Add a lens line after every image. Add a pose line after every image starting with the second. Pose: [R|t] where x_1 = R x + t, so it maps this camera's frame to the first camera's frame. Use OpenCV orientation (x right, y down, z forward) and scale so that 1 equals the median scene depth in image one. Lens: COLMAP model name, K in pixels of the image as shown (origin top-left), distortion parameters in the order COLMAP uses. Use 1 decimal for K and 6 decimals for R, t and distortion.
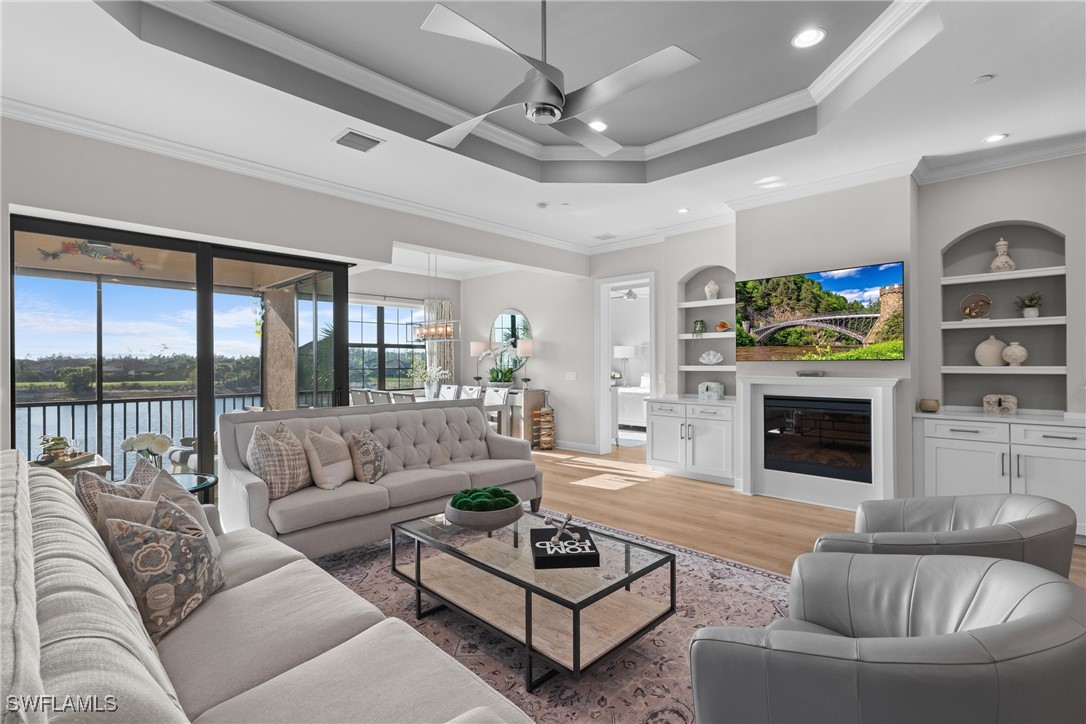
lens RADIAL K [[510.6, 0, 543.0], [0, 510.6, 362.0], [0, 0, 1]] dist [-0.000128, 0.000014]
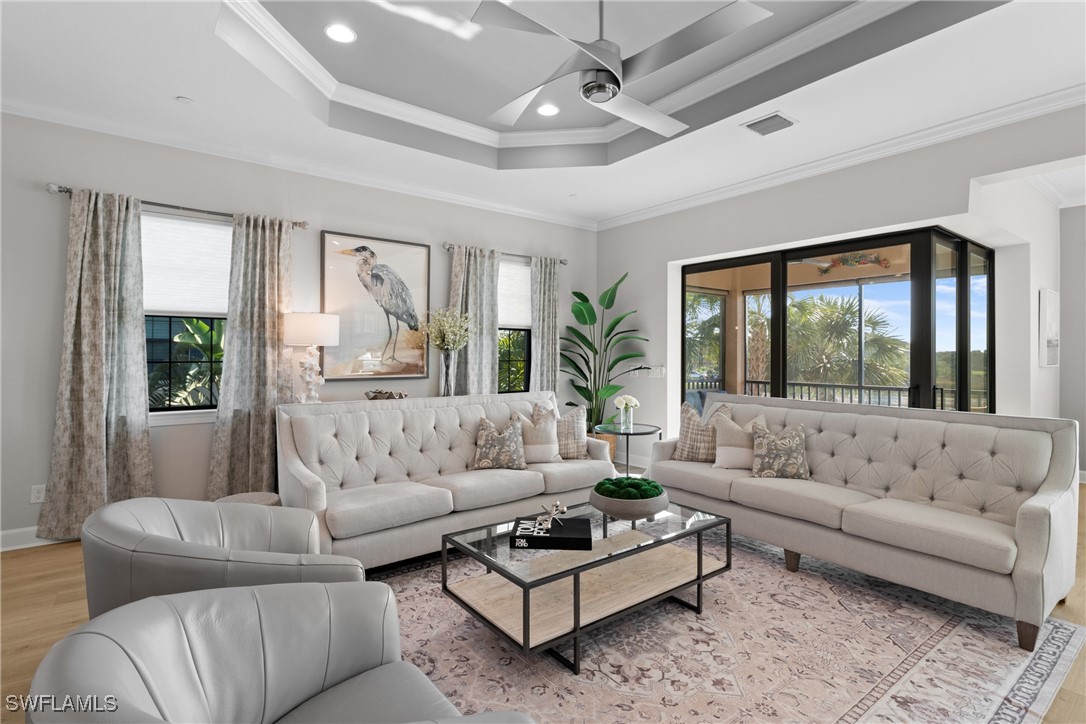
lens RADIAL K [[520.5, 0, 541.2], [0, 520.5, 353.5], [0, 0, 1]] dist [0.001274, 0.000739]
pose [[-0.144712, 0.000517, -0.989474, 0.693936], [-0.002829, 0.999996, 0.000936, 0.002362], [0.989470, 0.002935, -0.144710, 0.734006]]
